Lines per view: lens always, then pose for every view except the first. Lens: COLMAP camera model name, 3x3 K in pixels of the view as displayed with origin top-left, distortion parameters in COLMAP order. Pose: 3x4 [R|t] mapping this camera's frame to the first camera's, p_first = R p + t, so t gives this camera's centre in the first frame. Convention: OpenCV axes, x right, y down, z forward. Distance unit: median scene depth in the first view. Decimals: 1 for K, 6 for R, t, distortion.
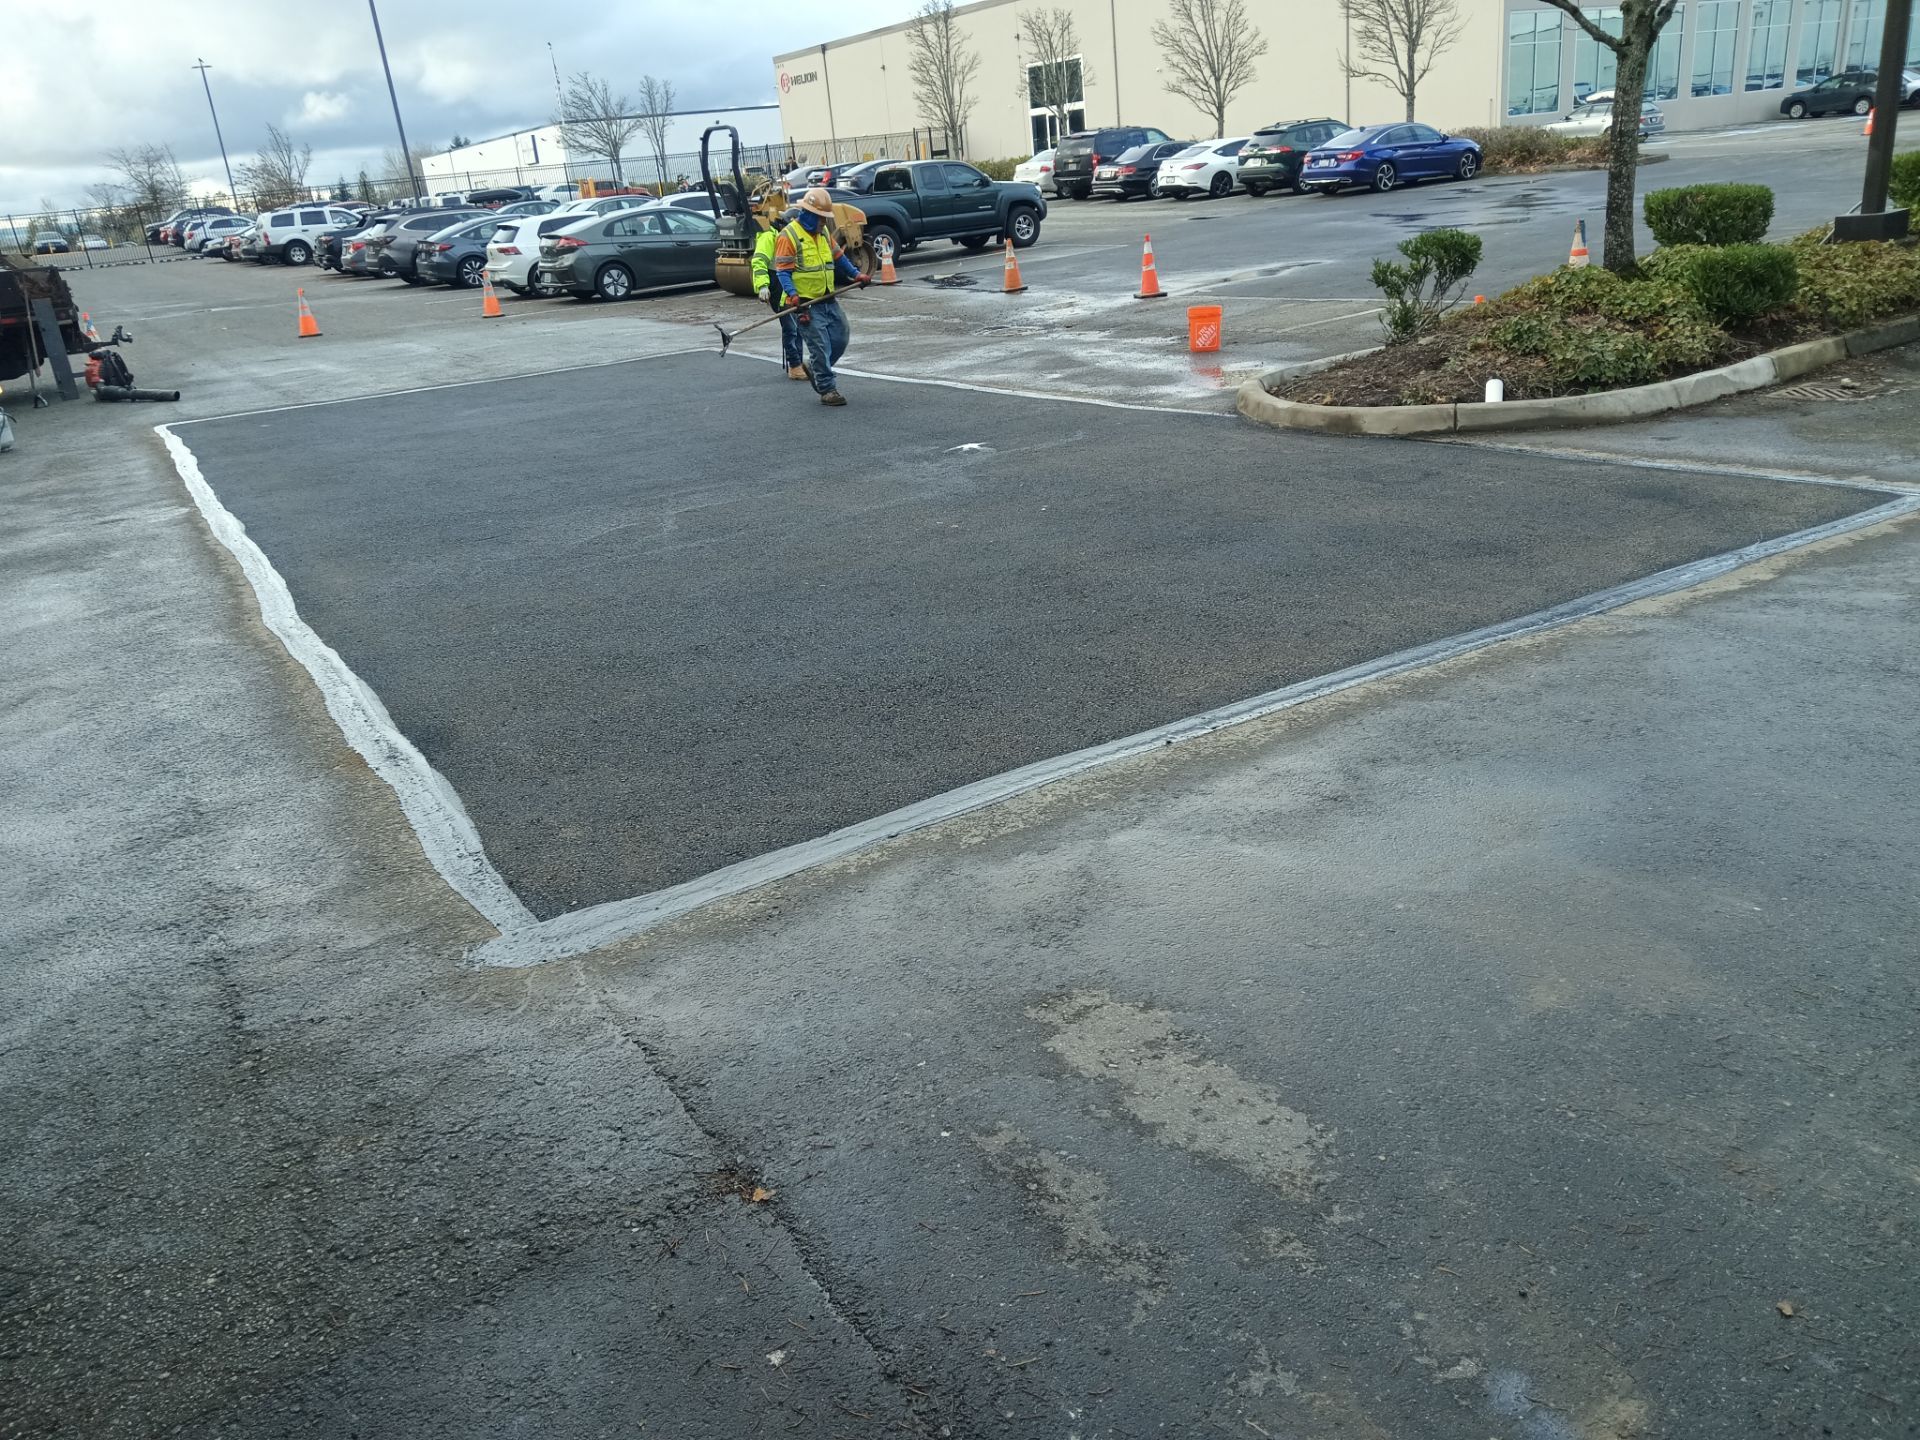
lens RADIAL K [[1434.2, 0, 963.2], [0, 1434.2, 721.8], [0, 0, 1]] dist [0.063170, -0.110281]
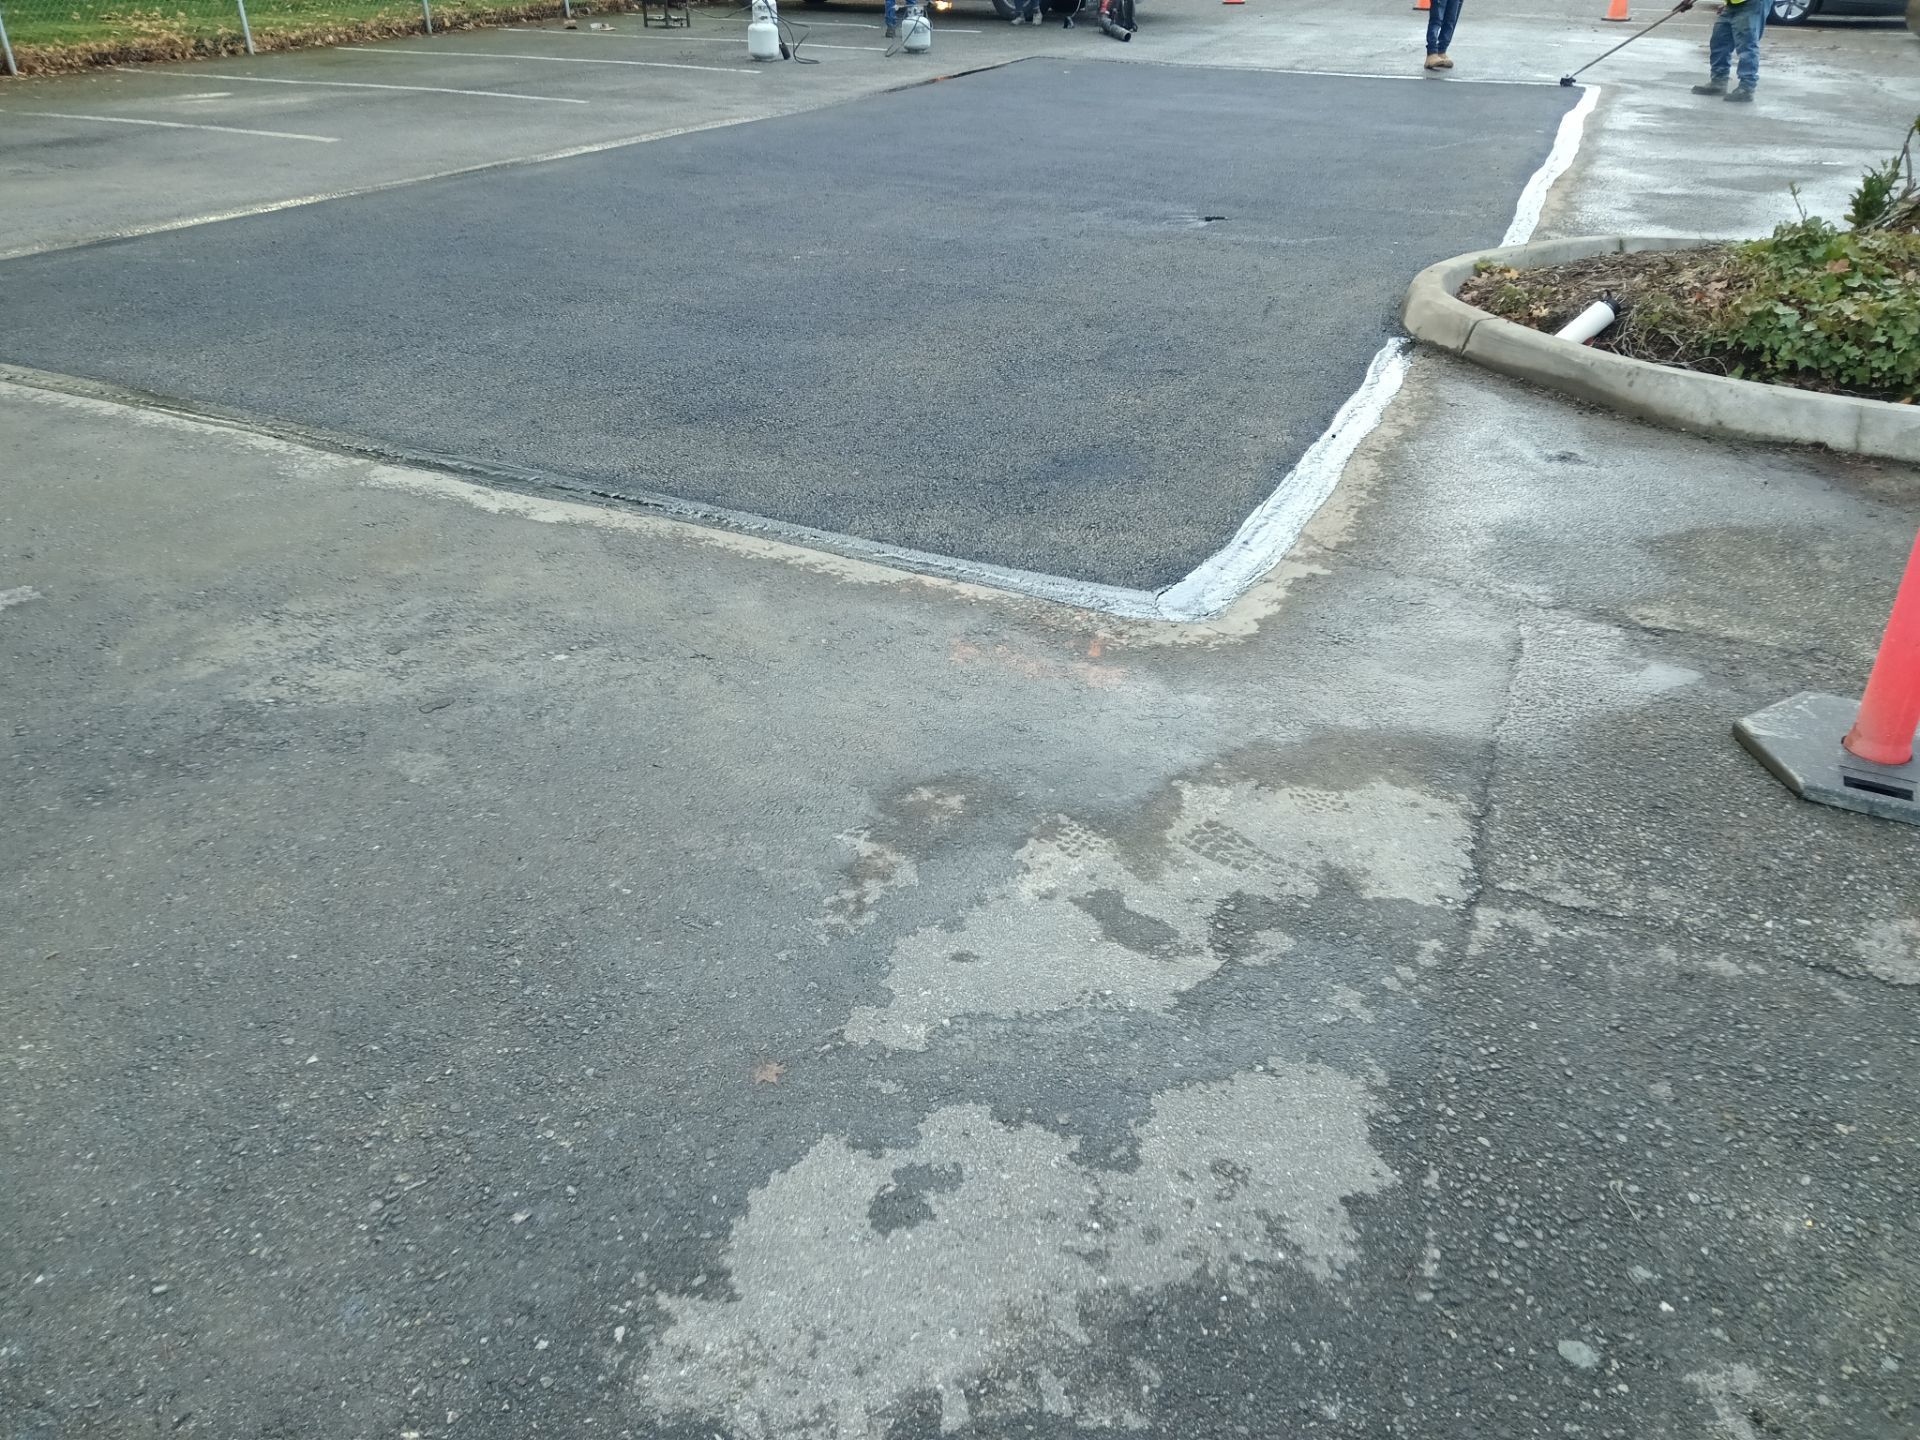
lens RADIAL K [[1434.2, 0, 963.2], [0, 1434.2, 721.8], [0, 0, 1]] dist [0.063170, -0.110281]
pose [[0.495488, 0.487223, -0.719100, 0.764431], [-0.335710, 0.870956, 0.358795, -0.213128], [0.801118, 0.063630, 0.595114, 0.441758]]
